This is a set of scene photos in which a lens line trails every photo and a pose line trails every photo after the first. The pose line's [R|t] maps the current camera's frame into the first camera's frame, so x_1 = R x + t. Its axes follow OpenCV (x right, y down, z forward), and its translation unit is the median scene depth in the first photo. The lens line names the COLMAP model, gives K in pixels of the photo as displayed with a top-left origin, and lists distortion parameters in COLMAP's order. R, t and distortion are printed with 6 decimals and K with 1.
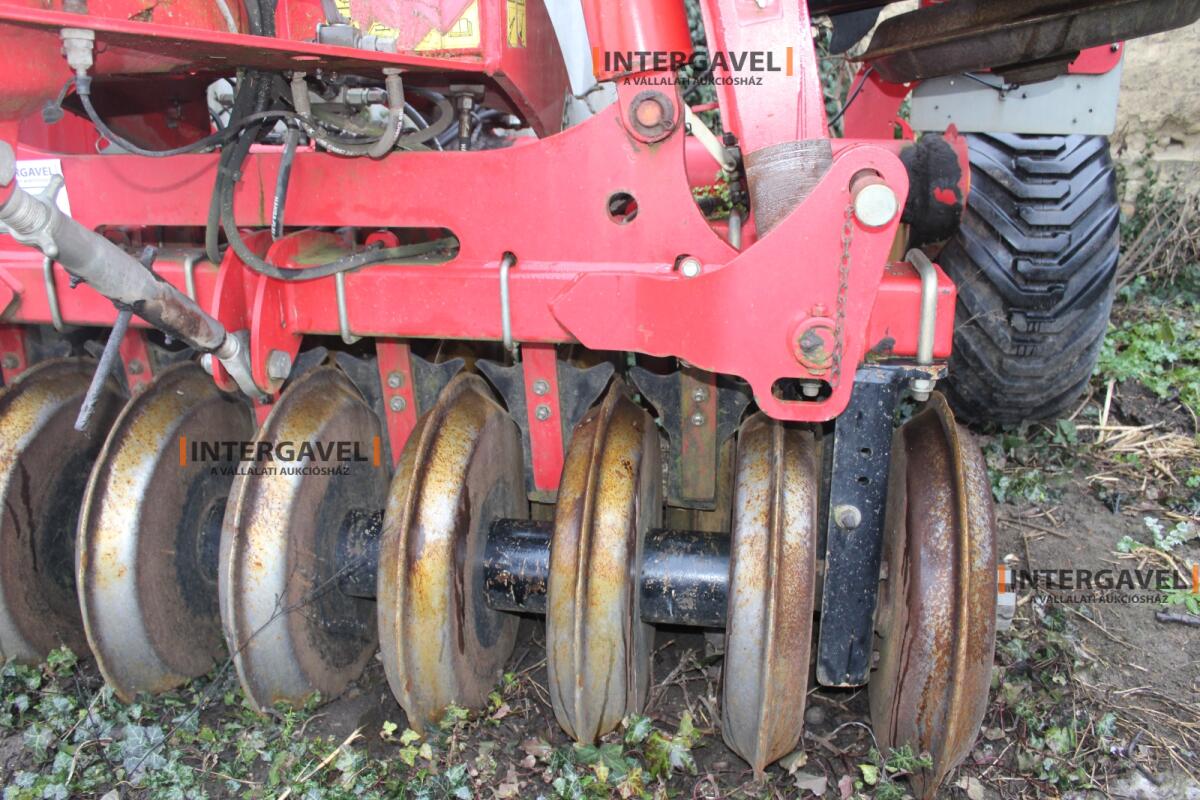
lens RADIAL K [[996.1, 0, 594.8], [0, 996.1, 402.0], [0, 0, 1]] dist [-0.162608, 0.141794]
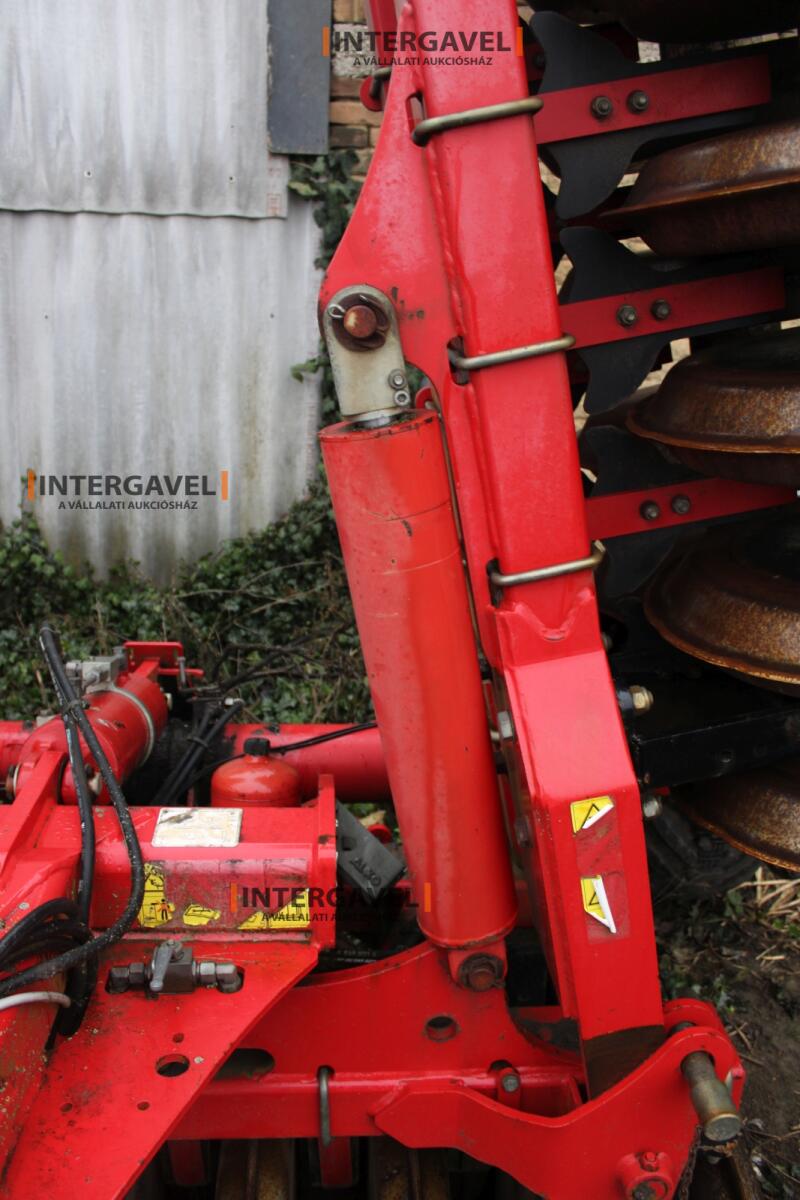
lens RADIAL K [[996.1, 0, 400.7], [0, 996.1, 596.6], [0, 0, 1]] dist [-0.162608, 0.141794]
pose [[0.971153, -0.042921, 0.234564, -0.213503], [0.040478, 0.999064, 0.015221, -0.615546], [-0.234998, -0.005287, 0.971981, 0.042803]]
